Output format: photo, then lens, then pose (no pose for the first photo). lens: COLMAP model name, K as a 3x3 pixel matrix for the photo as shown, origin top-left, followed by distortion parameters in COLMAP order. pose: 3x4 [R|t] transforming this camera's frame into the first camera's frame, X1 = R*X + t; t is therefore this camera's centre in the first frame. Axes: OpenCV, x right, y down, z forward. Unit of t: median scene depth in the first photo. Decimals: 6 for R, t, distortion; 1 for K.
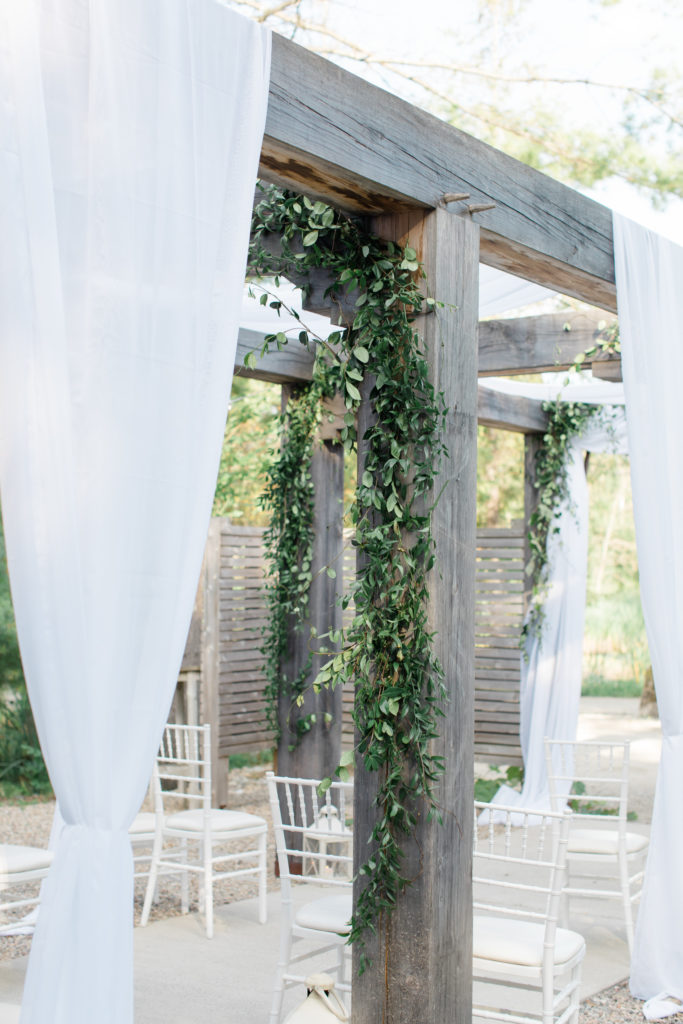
lens RADIAL K [[1488.0, 0, 212.0], [0, 1488.0, 504.7], [0, 0, 1]] dist [0.027529, 0.000000]
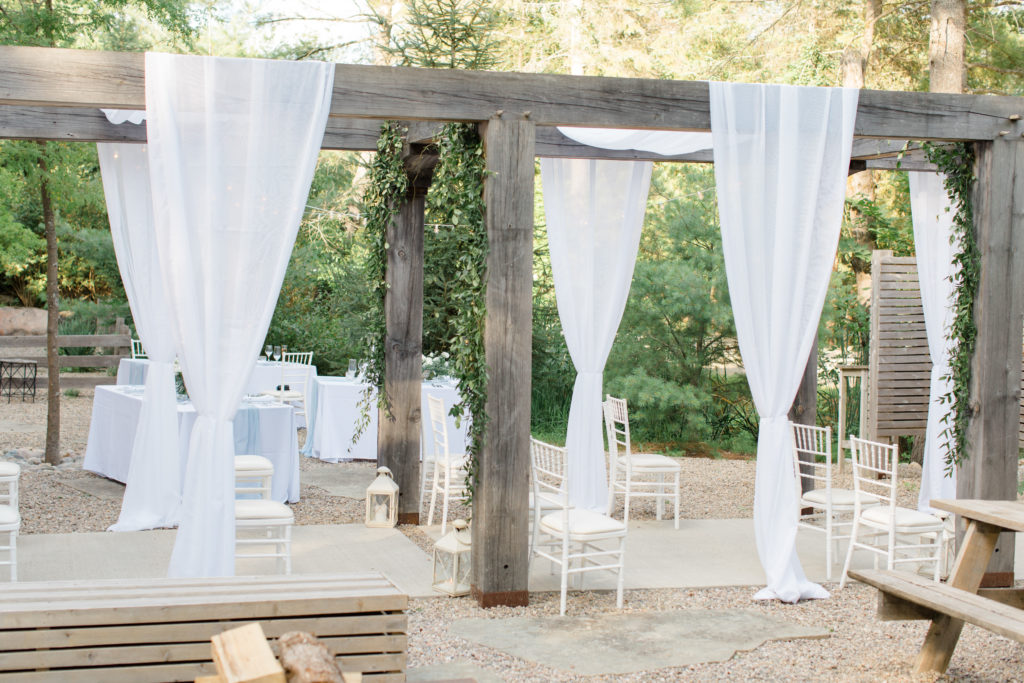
lens RADIAL K [[1488.0, 0, 512.7], [0, 1488.0, 337.2], [0, 0, 1]] dist [0.027529, 0.000000]
pose [[0.754253, 0.040429, -0.655338, 0.924043], [0.026338, 0.995436, 0.091723, -0.065623], [0.656055, -0.086443, 0.749746, -0.260260]]
